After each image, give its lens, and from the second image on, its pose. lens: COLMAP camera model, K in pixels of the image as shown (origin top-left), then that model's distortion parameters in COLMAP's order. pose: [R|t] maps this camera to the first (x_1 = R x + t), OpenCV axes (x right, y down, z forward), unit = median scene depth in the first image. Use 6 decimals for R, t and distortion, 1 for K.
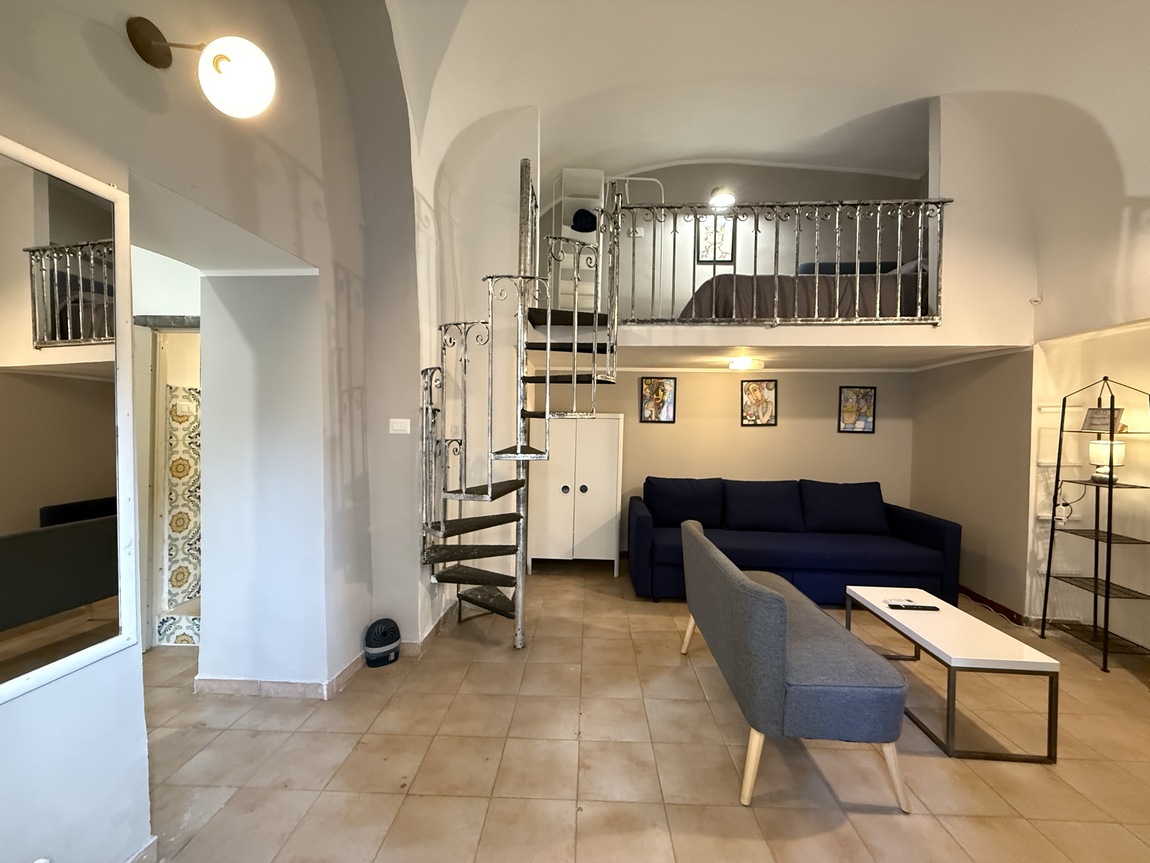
lens RADIAL K [[456.5, 0, 575.0], [0, 456.5, 431.5], [0, 0, 1]] dist [0.001440, -0.000352]
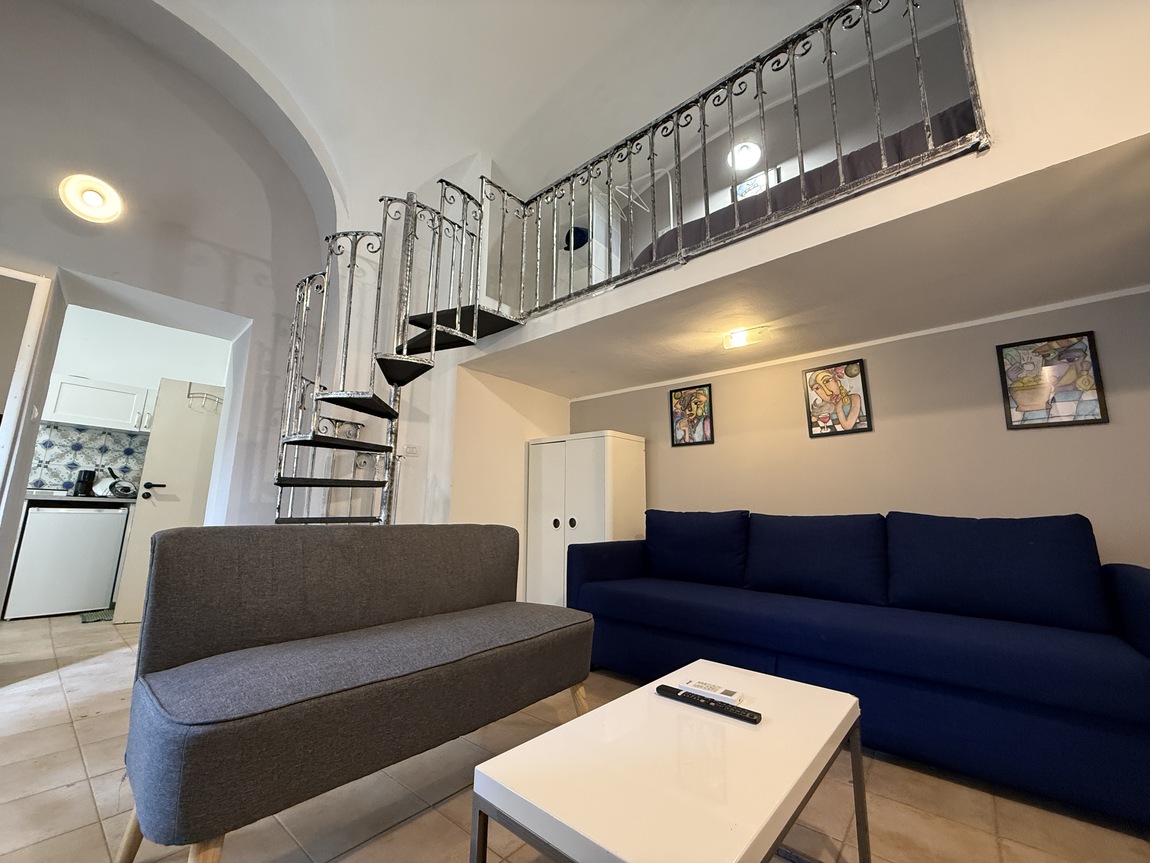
lens RADIAL K [[456.5, 0, 575.0], [0, 456.5, 431.5], [0, 0, 1]] dist [0.001440, -0.000352]
pose [[0.792880, -0.109957, -0.599375, 0.492285], [-0.015193, 0.979713, -0.199829, 0.116244], [0.609188, 0.167547, 0.775125, 0.285409]]
